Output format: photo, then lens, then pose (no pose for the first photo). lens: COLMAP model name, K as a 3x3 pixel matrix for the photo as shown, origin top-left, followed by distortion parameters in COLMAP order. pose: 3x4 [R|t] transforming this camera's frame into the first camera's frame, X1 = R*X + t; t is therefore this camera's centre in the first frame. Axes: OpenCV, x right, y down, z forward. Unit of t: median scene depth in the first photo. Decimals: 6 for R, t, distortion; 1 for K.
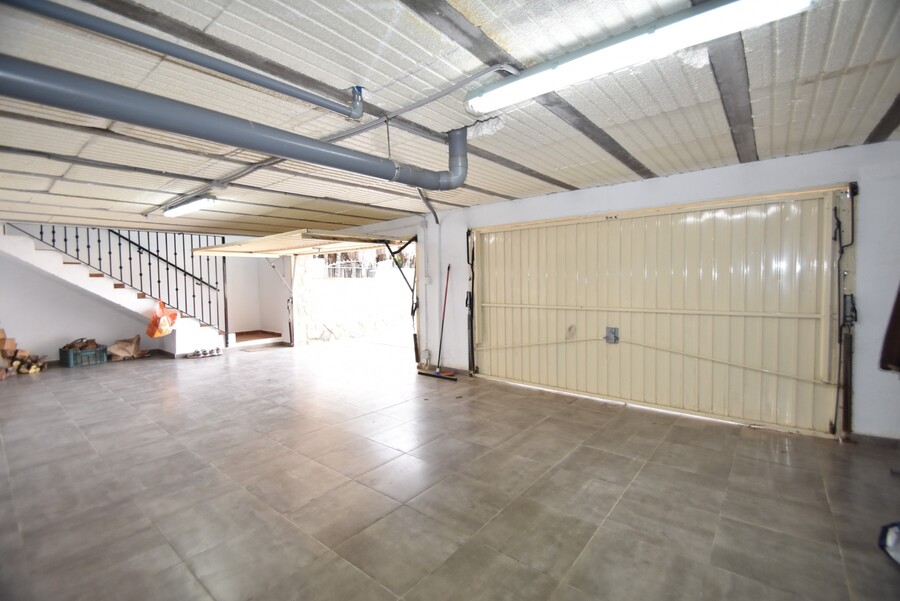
lens RADIAL K [[392.8, 0, 454.1], [0, 392.8, 299.4], [0, 0, 1]] dist [-0.005089, -0.005964]
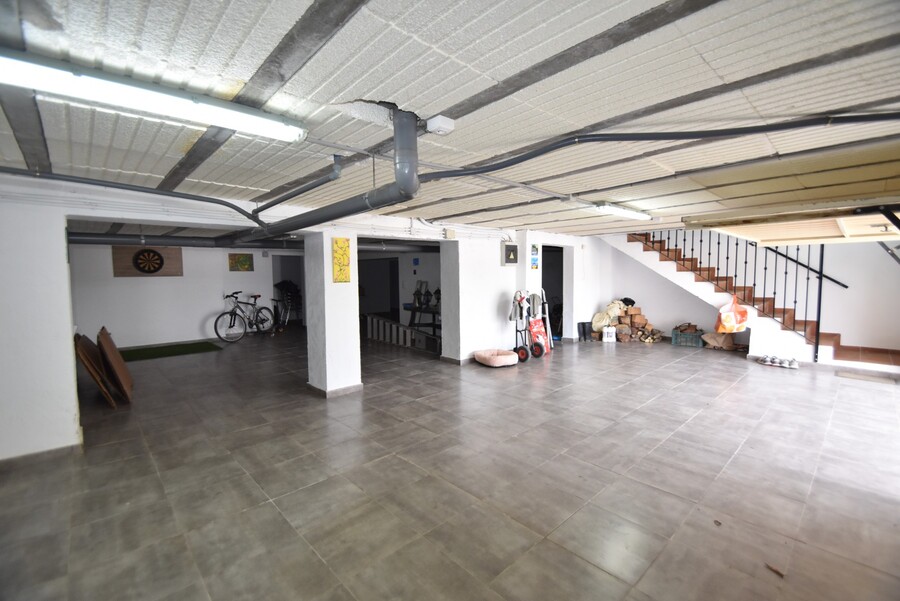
lens RADIAL K [[392.8, 0, 455.2], [0, 392.8, 299.3], [0, 0, 1]] dist [-0.005089, -0.005964]
pose [[-0.130363, 0.083094, -0.987978, 0.467066], [-0.034812, 0.995484, 0.088319, -0.078721], [0.990855, 0.045907, -0.126882, 0.700926]]
